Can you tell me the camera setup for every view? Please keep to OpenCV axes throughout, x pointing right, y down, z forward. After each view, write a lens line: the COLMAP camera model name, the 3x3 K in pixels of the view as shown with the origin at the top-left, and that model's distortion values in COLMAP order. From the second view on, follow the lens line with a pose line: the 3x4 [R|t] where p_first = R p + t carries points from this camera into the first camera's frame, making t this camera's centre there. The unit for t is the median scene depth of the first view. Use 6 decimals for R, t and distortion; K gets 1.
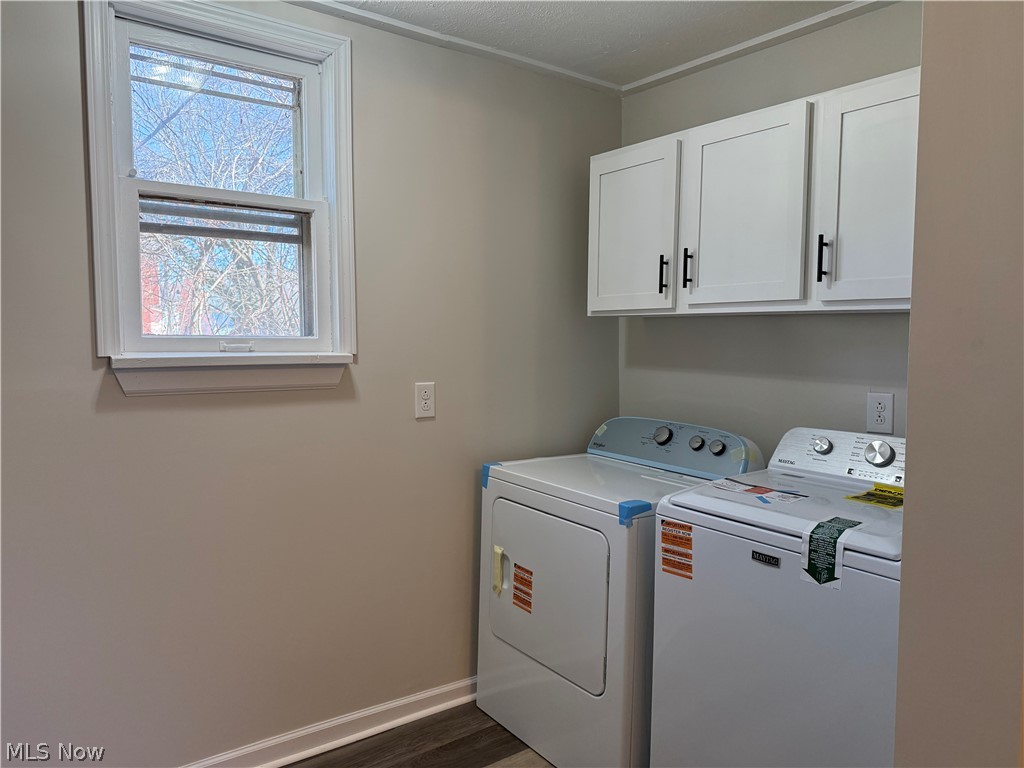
lens RADIAL K [[713.4, 0, 512.0], [0, 713.4, 384.0], [0, 0, 1]] dist [0.122488, -0.174927]
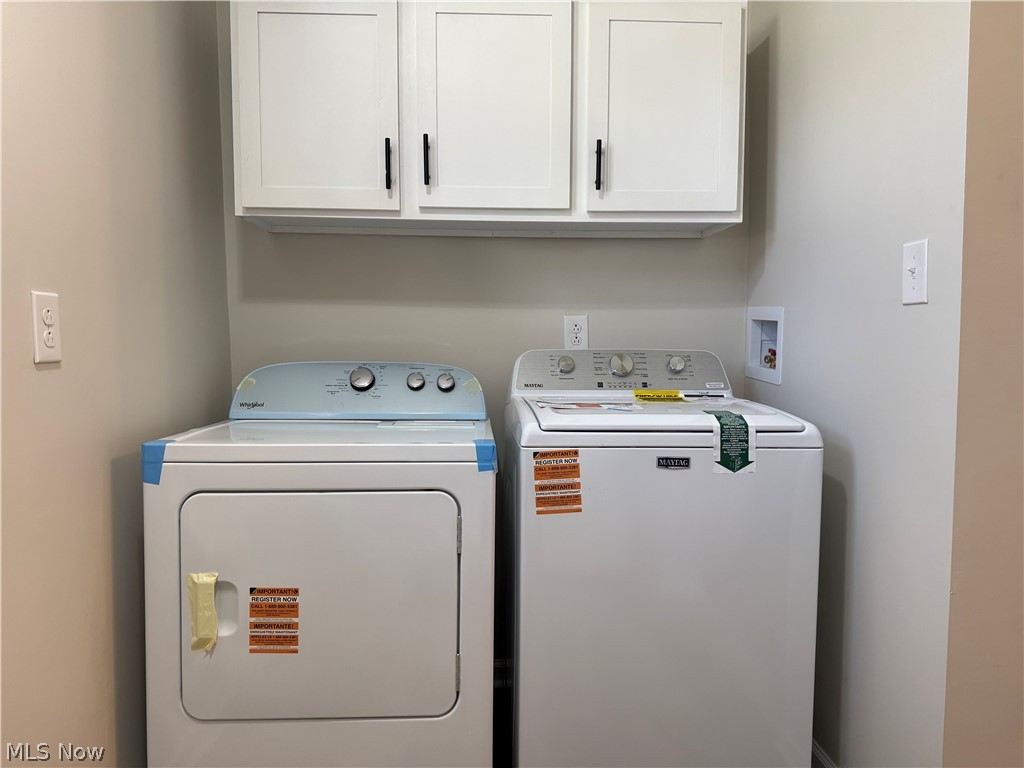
lens RADIAL K [[717.5, 0, 531.3], [0, 717.5, 383.5], [0, 0, 1]] dist [0.208886, -0.297918]
pose [[0.570005, -0.063139, 0.819211, -0.412197], [0.061541, 0.997523, 0.034062, 0.074950], [-0.819333, 0.031000, 0.572479, 0.481608]]
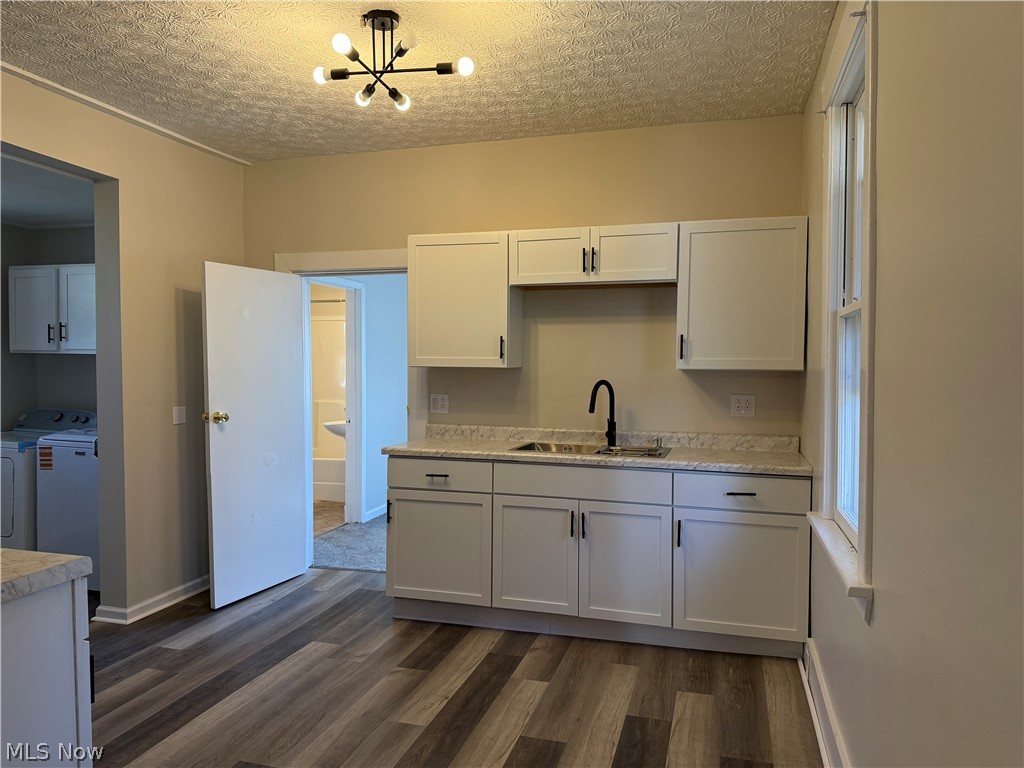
lens RADIAL K [[727.9, 0, 512.0], [0, 727.9, 384.0], [0, 0, 1]] dist [0.007997, -0.001685]
pose [[0.807004, -0.018739, 0.590248, 0.051607], [0.034297, 0.999297, -0.015167, 0.069494], [-0.589549, 0.032484, 0.807079, -1.560927]]
